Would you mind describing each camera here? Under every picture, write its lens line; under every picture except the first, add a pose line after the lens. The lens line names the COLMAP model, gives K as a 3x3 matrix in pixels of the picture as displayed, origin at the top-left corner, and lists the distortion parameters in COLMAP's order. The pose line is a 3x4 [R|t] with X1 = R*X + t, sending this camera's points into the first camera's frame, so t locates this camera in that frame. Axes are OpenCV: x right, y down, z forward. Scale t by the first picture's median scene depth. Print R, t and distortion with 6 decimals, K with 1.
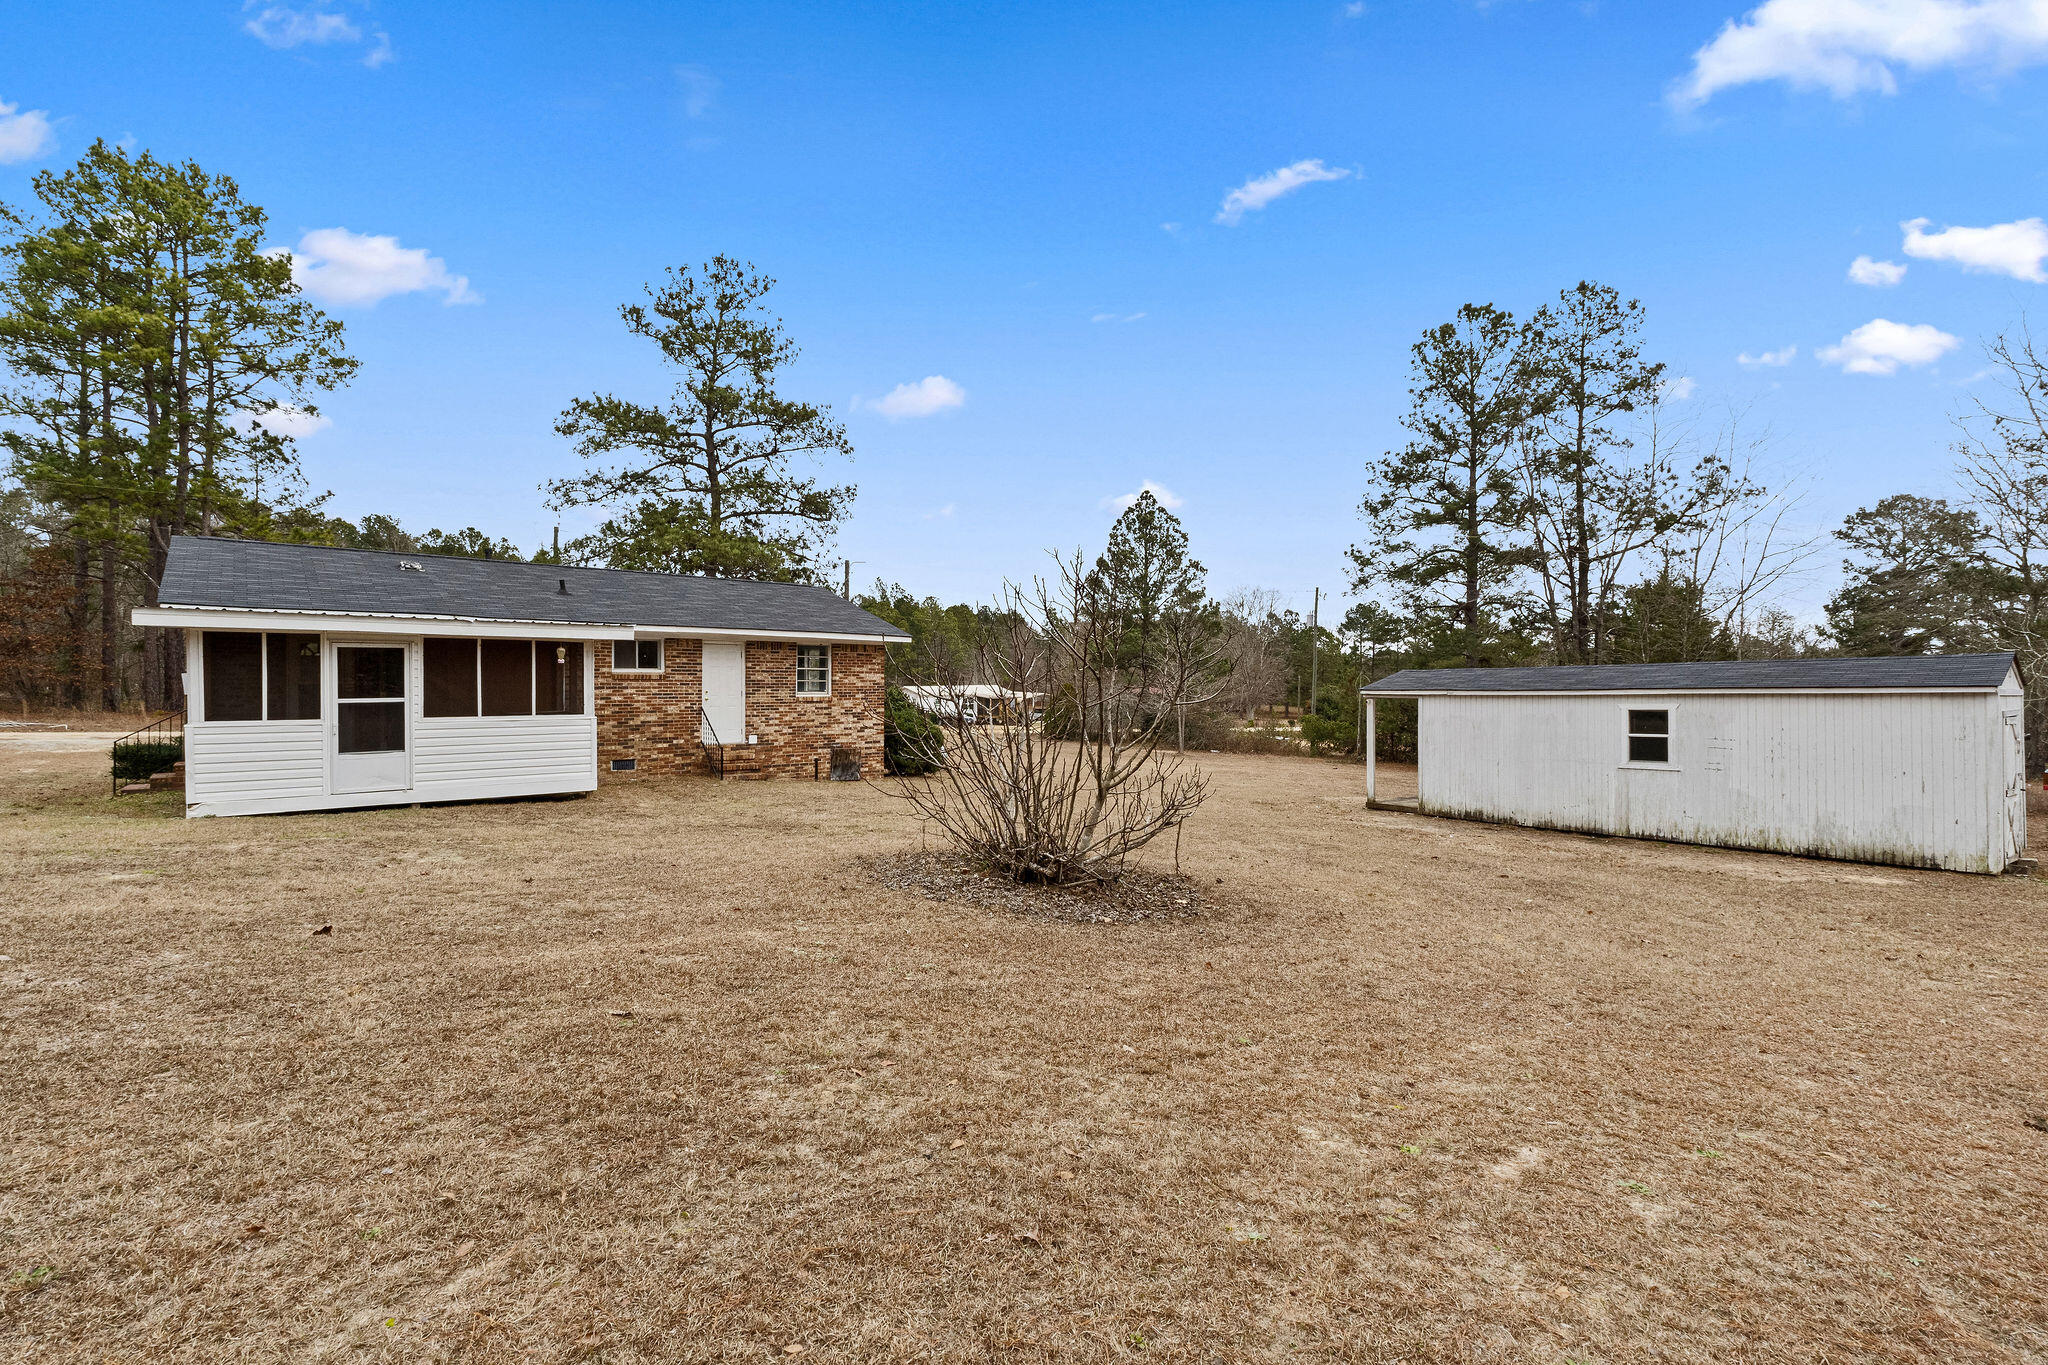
lens RADIAL K [[857.0, 0, 1019.1], [0, 857.0, 668.1], [0, 0, 1]] dist [-0.010916, -0.000186]
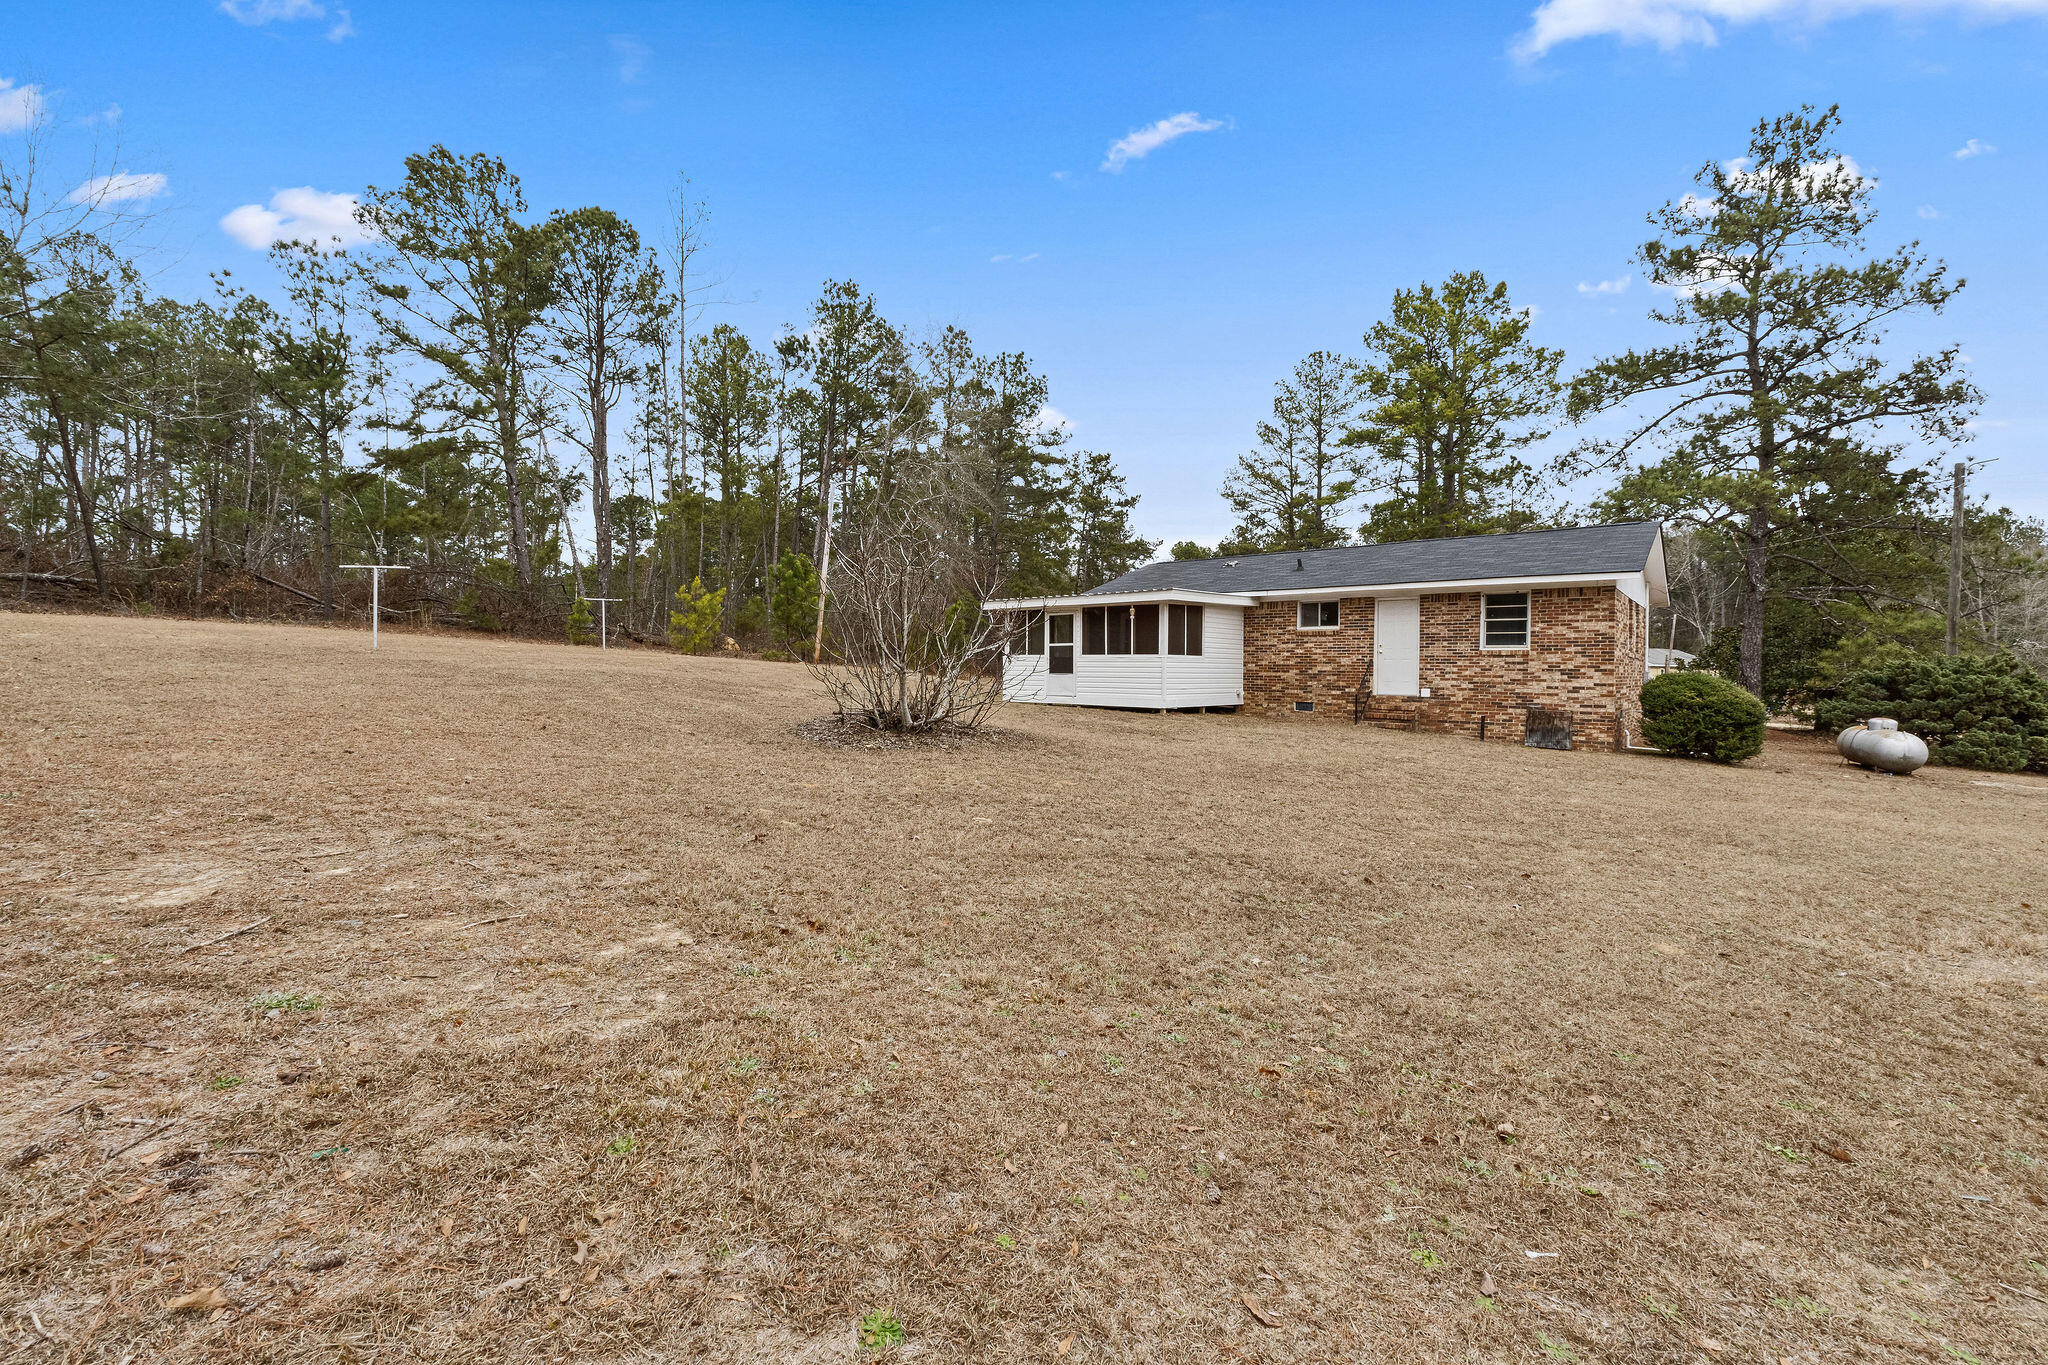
lens RADIAL K [[857.0, 0, 1019.1], [0, 857.0, 668.1], [0, 0, 1]] dist [-0.010916, -0.000186]
pose [[0.181274, -0.006001, -0.983414, 0.584539], [0.004904, 0.999974, -0.005198, 0.057535], [0.983420, -0.003881, 0.181299, 0.353002]]
